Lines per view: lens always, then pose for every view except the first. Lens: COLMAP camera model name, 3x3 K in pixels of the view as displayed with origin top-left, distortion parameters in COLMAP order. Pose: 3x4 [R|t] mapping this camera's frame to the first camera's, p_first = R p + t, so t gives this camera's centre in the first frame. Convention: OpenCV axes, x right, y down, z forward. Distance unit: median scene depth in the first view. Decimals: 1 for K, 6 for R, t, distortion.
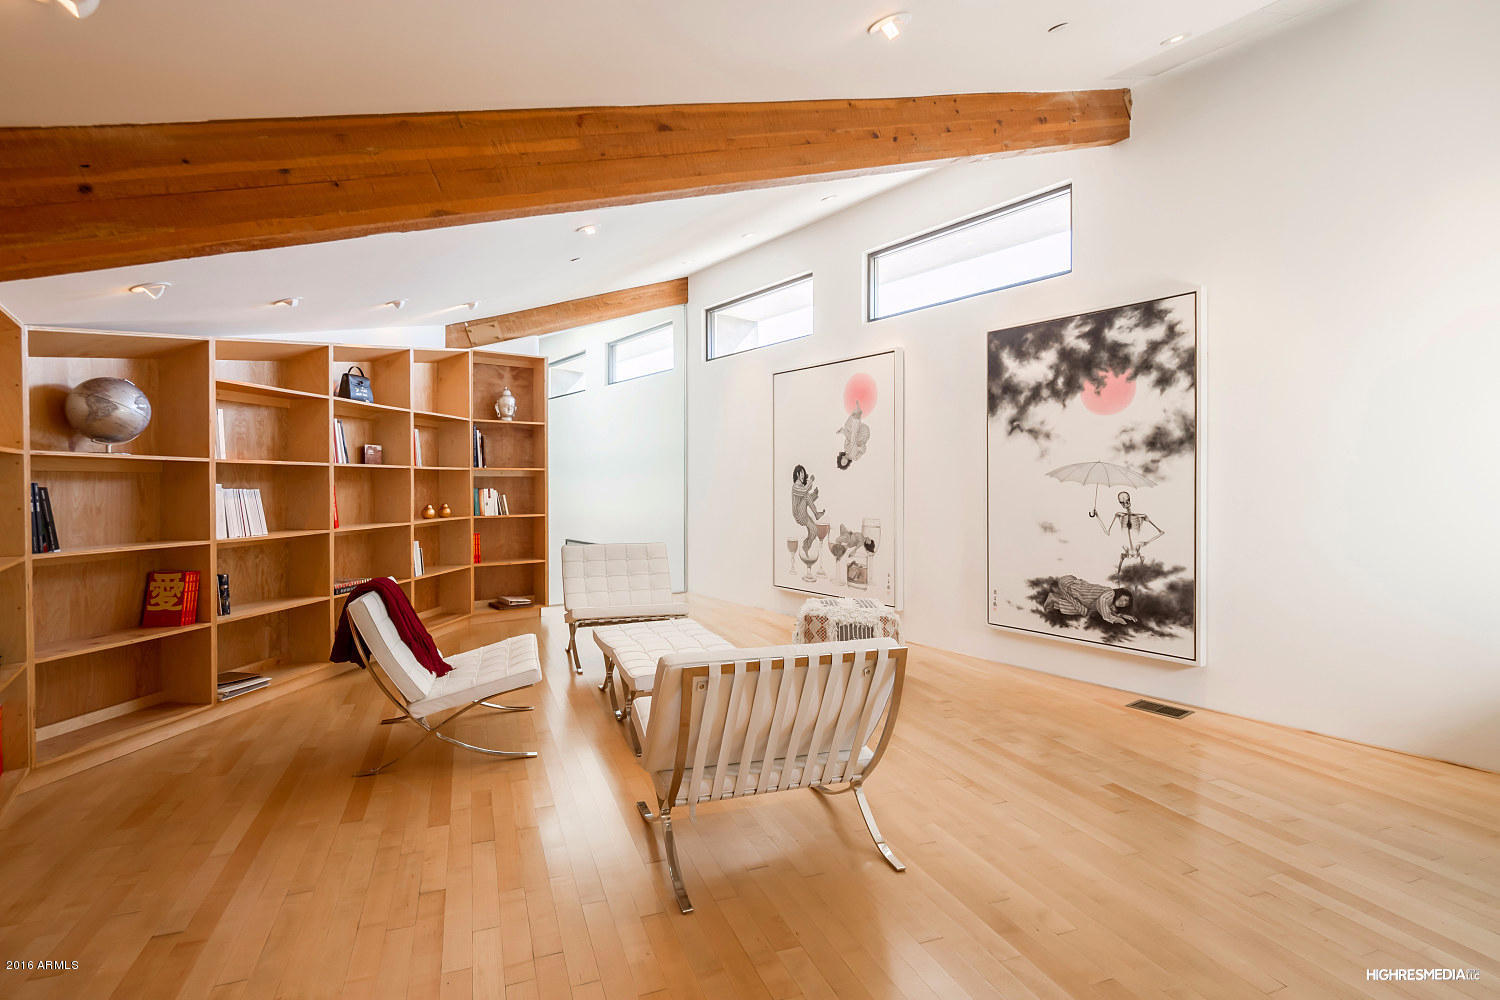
lens RADIAL K [[729.5, 0, 747.9], [0, 729.5, 490.7], [0, 0, 1]] dist [-0.000555, -0.000147]
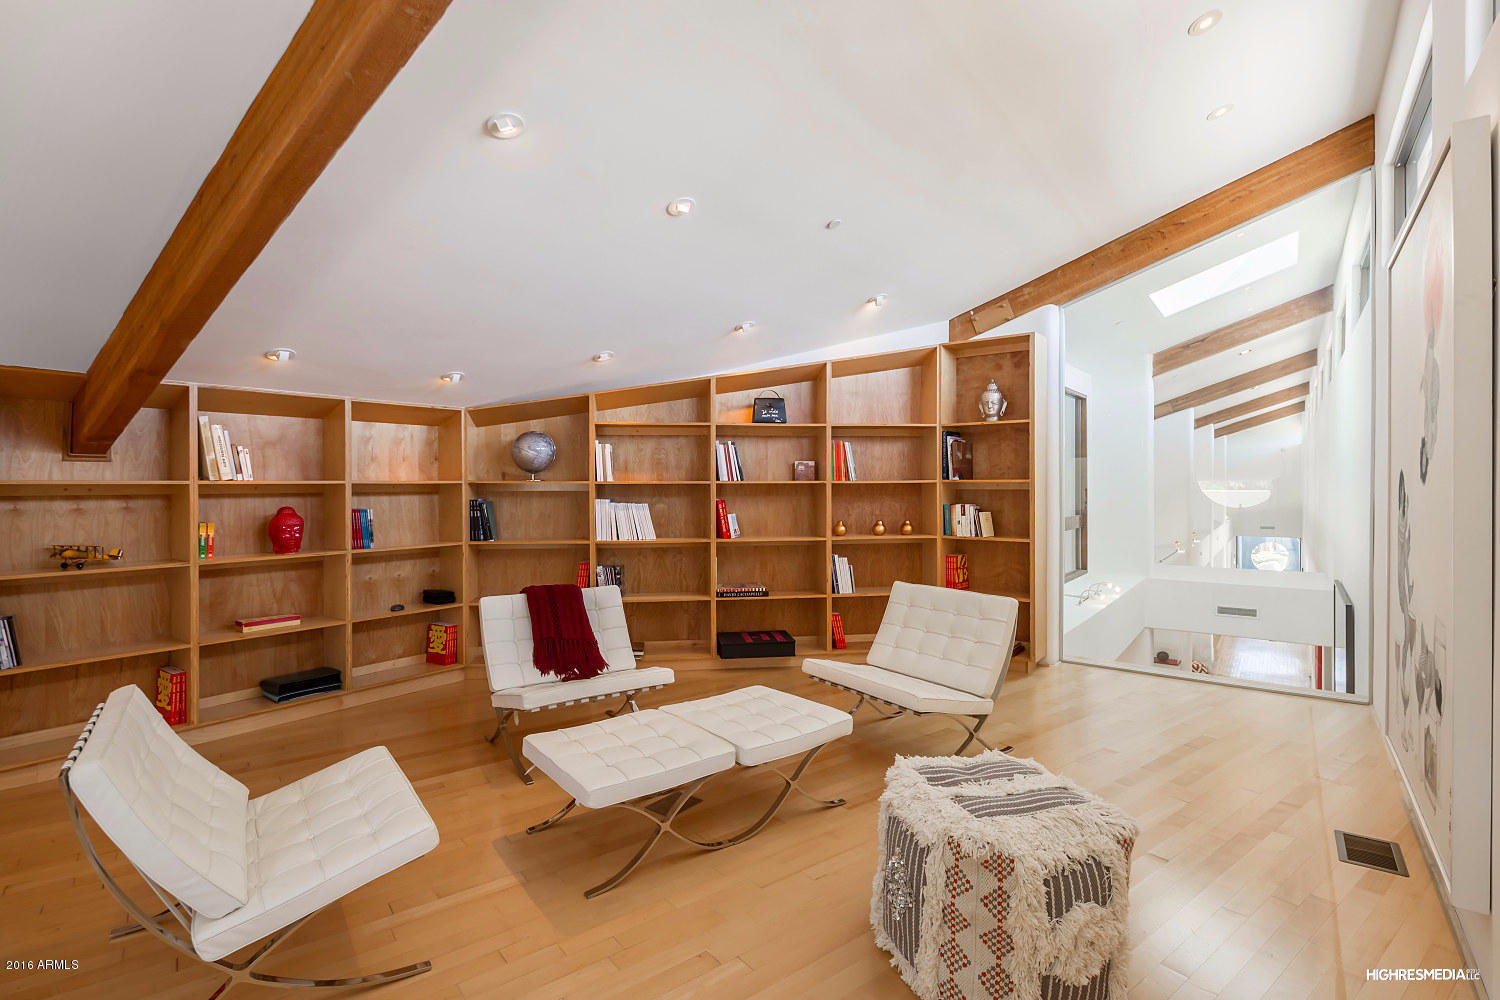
lens RADIAL K [[729.5, 0, 747.9], [0, 729.5, 490.7], [0, 0, 1]] dist [-0.000555, -0.000147]
pose [[0.290623, 0.010721, -0.956778, 0.403339], [-0.008341, 0.999928, 0.008671, -0.025303], [0.956801, 0.005461, 0.290691, 0.548703]]
